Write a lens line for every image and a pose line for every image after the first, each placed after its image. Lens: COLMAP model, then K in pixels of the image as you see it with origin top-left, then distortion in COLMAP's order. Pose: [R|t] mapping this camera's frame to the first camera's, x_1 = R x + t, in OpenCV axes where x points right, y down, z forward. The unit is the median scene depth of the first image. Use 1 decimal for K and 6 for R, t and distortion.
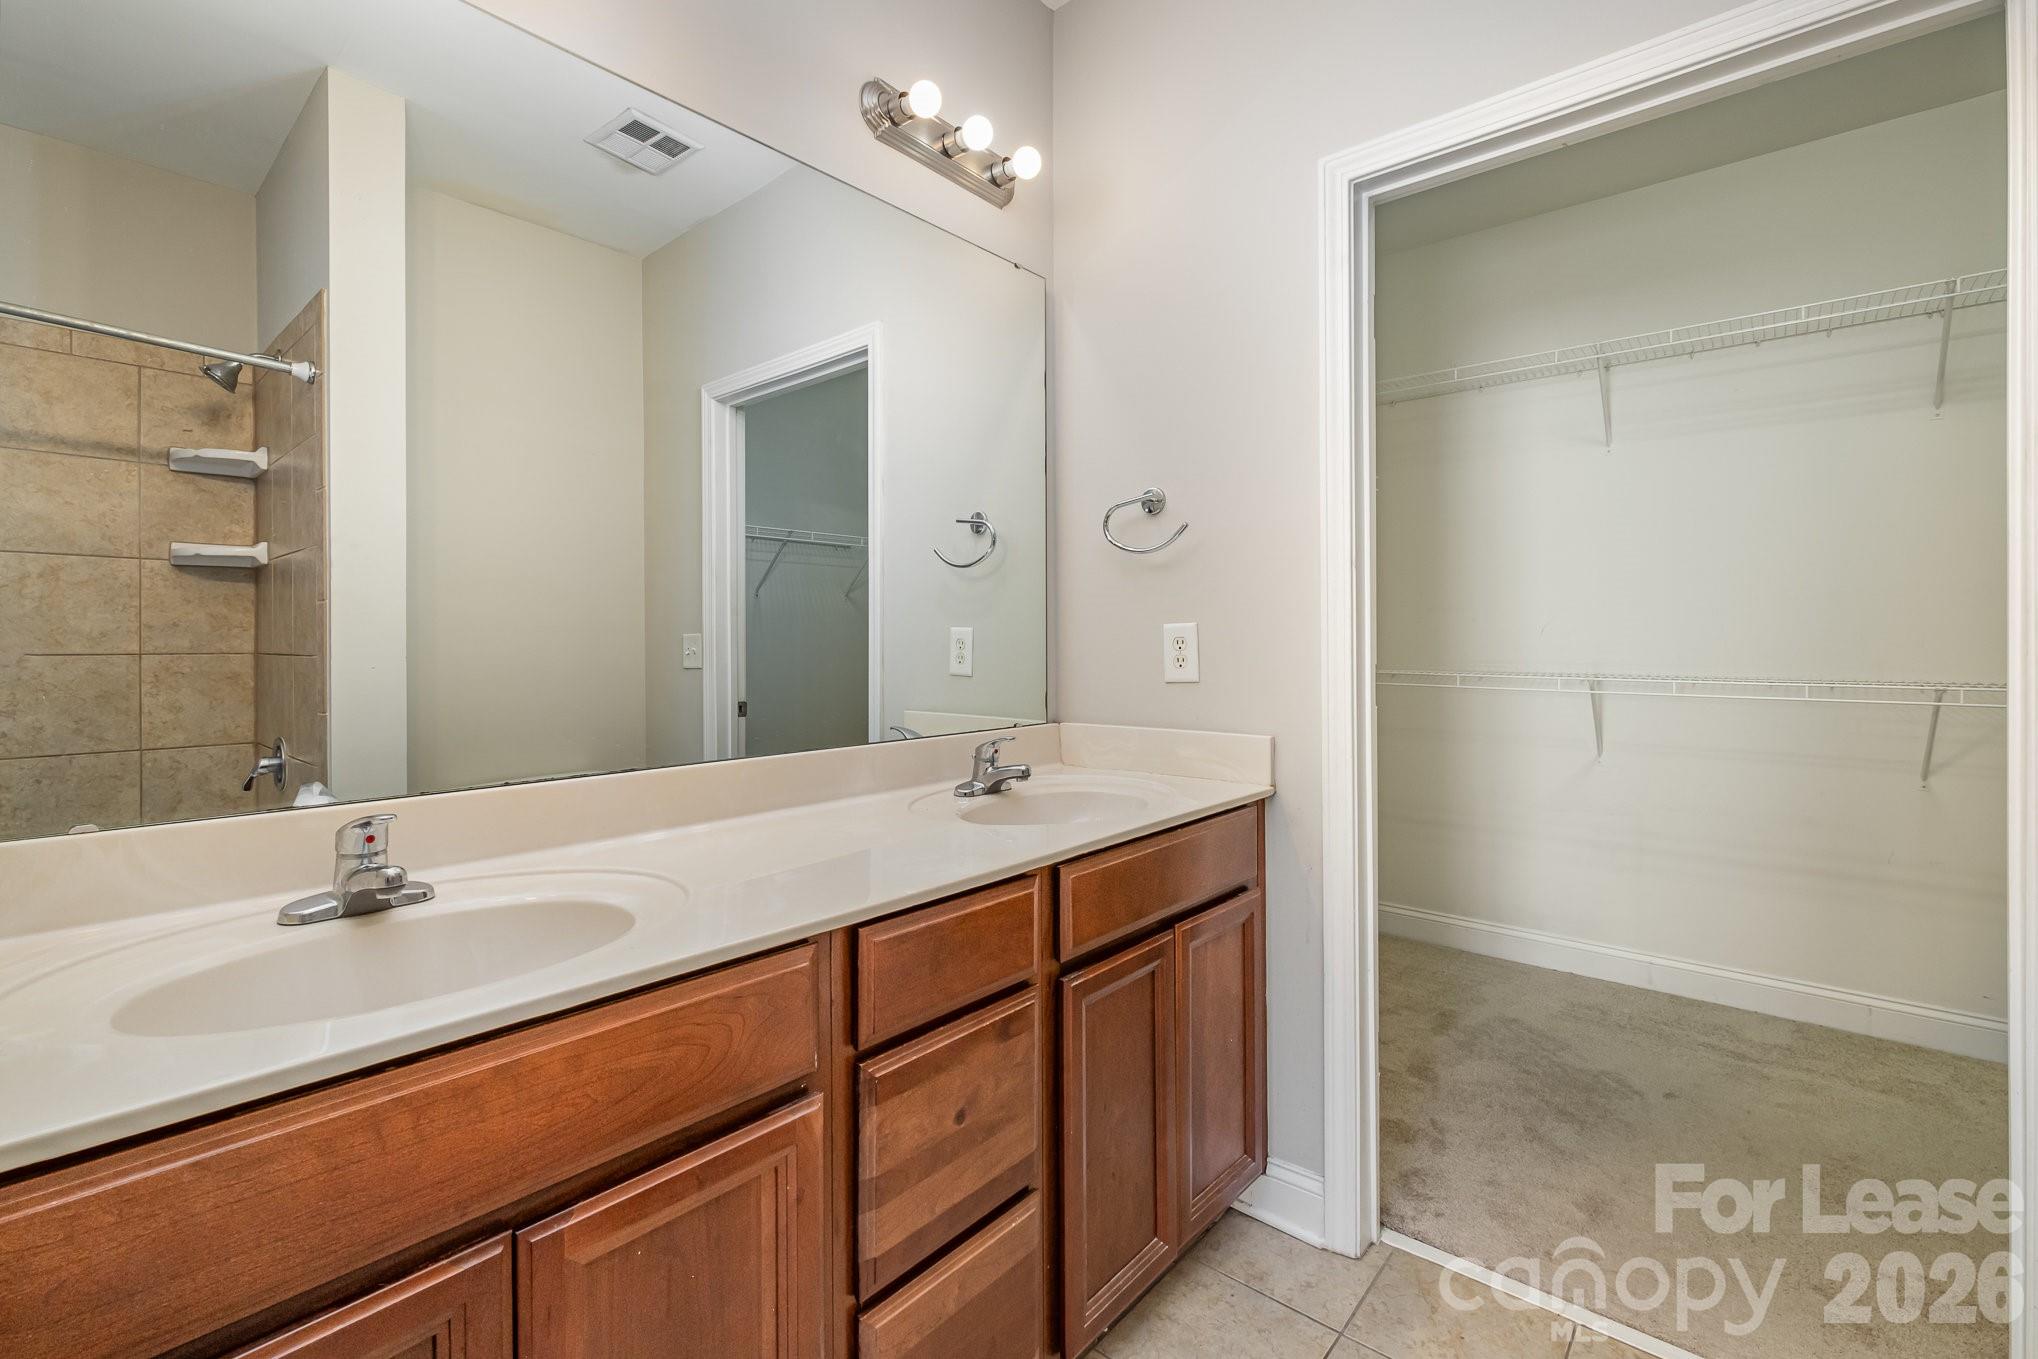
lens RADIAL K [[892.4, 0, 1011.3], [0, 892.4, 641.9], [0, 0, 1]] dist [-0.012869, -0.000032]
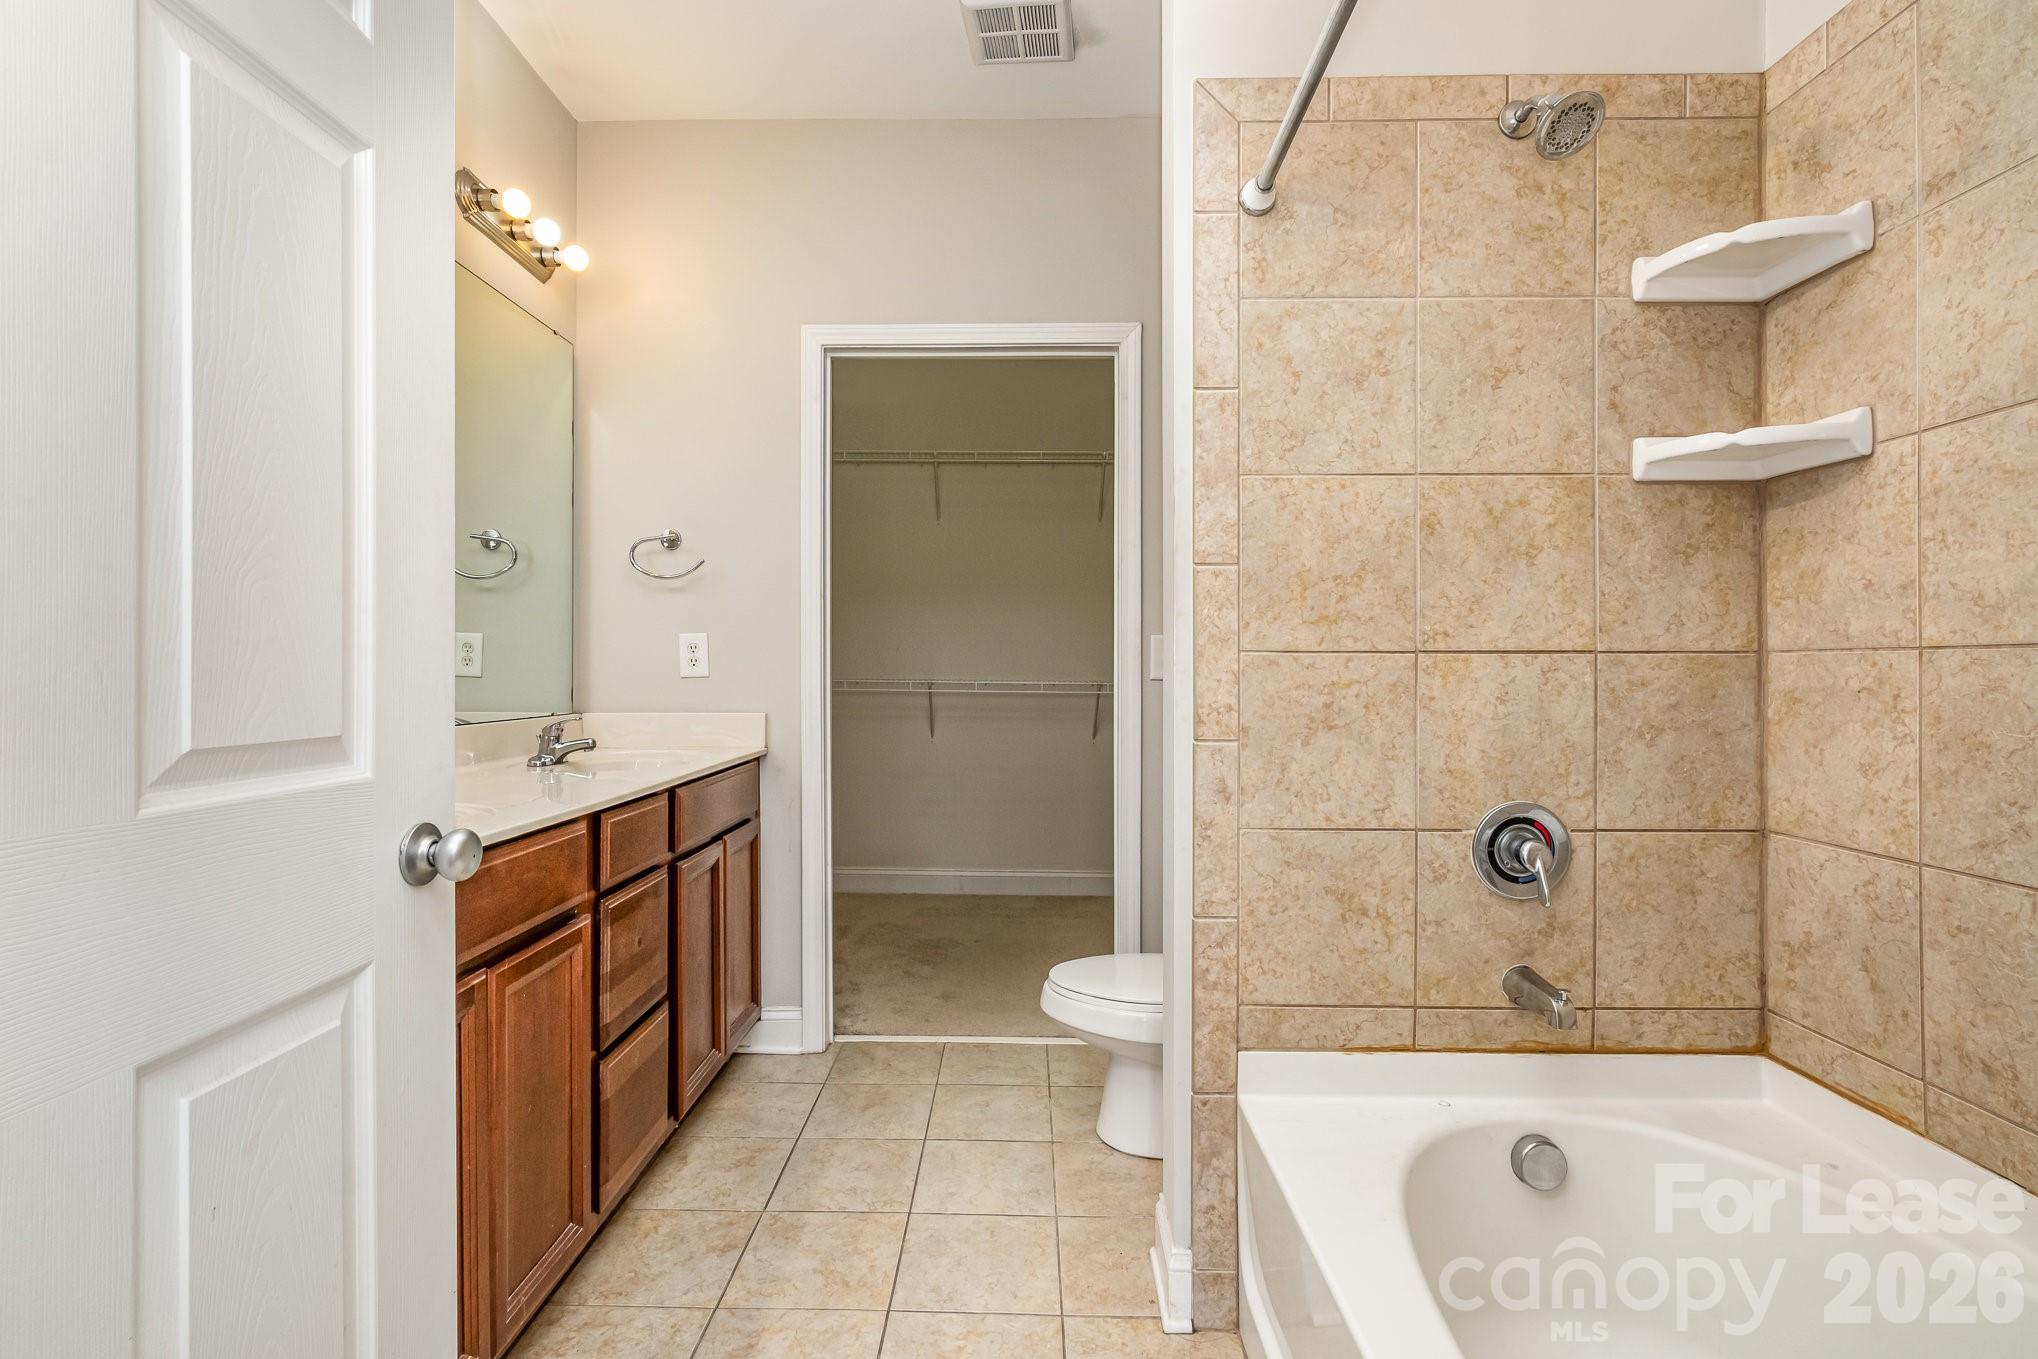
lens RADIAL K [[892.4, 0, 1011.7], [0, 892.4, 672.7], [0, 0, 1]] dist [-0.012869, -0.000032]
pose [[0.763705, -0.002765, 0.645559, -0.340630], [-0.002933, 0.999966, 0.007752, 0.029727], [-0.645559, -0.007814, 0.763671, -0.365082]]
